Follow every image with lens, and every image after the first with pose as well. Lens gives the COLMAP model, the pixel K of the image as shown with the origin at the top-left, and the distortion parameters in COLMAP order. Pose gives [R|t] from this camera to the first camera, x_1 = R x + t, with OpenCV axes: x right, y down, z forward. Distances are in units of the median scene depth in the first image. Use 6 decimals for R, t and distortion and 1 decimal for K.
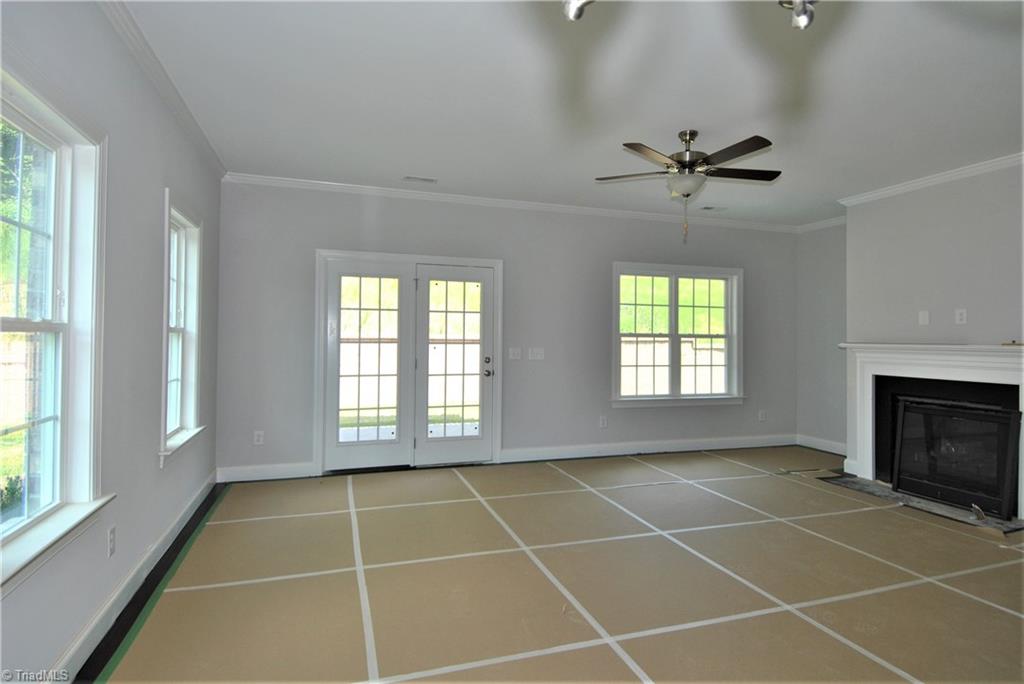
lens RADIAL K [[549.7, 0, 518.5], [0, 549.7, 328.9], [0, 0, 1]] dist [0.058785, -0.064087]
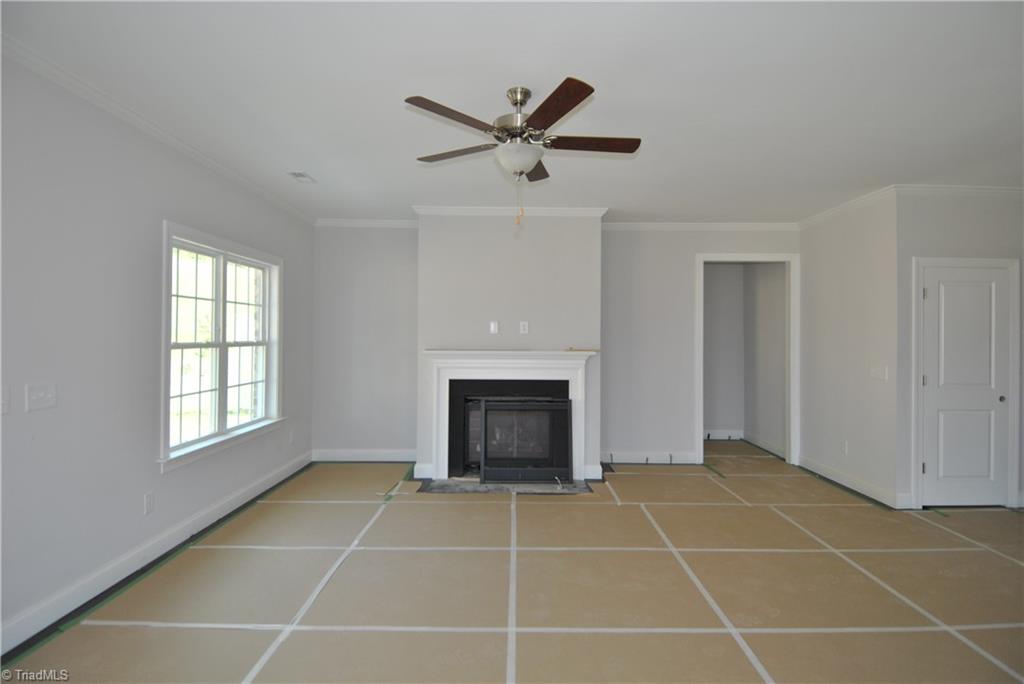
lens RADIAL K [[535.8, 0, 518.8], [0, 535.8, 329.4], [0, 0, 1]] dist [0.053292, -0.055960]
pose [[0.325078, 0.000630, 0.945687, -0.269437], [-0.019818, 0.999785, 0.006146, -0.020409], [-0.945479, -0.020739, 0.325021, 0.505604]]
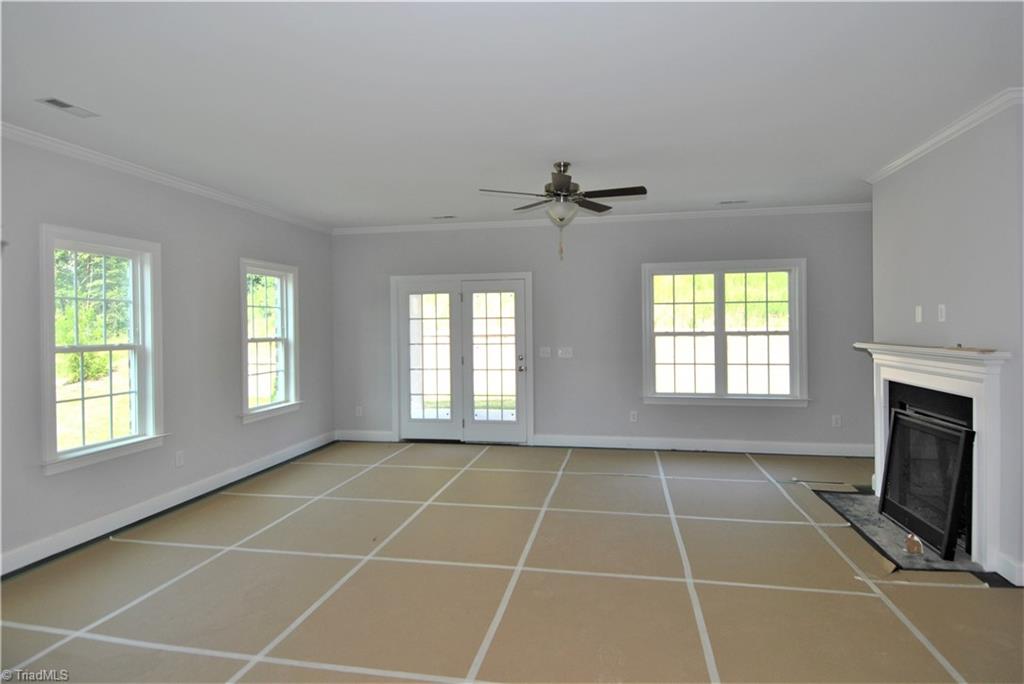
lens RADIAL K [[549.7, 0, 518.5], [0, 549.7, 328.9], [0, 0, 1]] dist [0.058785, -0.064087]
pose [[0.869588, -0.017621, -0.493463, 0.531349], [0.028597, 0.999483, 0.014705, -0.023258], [0.492949, -0.026899, 0.869642, -0.027321]]
